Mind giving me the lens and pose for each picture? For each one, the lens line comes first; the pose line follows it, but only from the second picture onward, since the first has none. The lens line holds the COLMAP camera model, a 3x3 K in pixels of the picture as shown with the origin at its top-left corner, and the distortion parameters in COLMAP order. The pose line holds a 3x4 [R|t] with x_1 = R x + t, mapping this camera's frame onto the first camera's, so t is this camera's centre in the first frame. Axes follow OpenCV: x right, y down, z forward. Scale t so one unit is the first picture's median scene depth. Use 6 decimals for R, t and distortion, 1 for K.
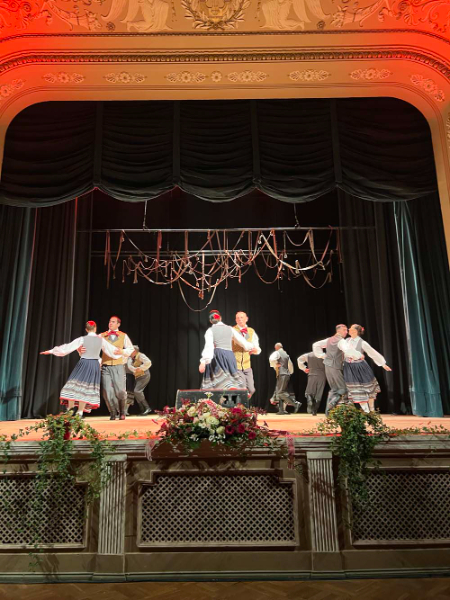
lens RADIAL K [[448.7, 0, 225.0], [0, 448.7, 300.0], [0, 0, 1]] dist [0.020875, -0.005973]
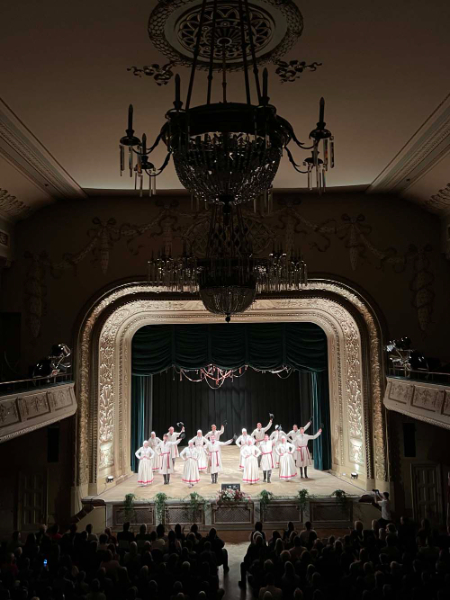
lens RADIAL K [[572.5, 0, 225.0], [0, 572.5, 300.0], [0, 0, 1]] dist [0.145334, -0.359322]
pose [[0.999964, 0.003684, 0.007587, -0.062797], [-0.004846, 0.987217, 0.159310, -1.113775], [-0.006903, -0.159341, 0.987199, -1.882494]]
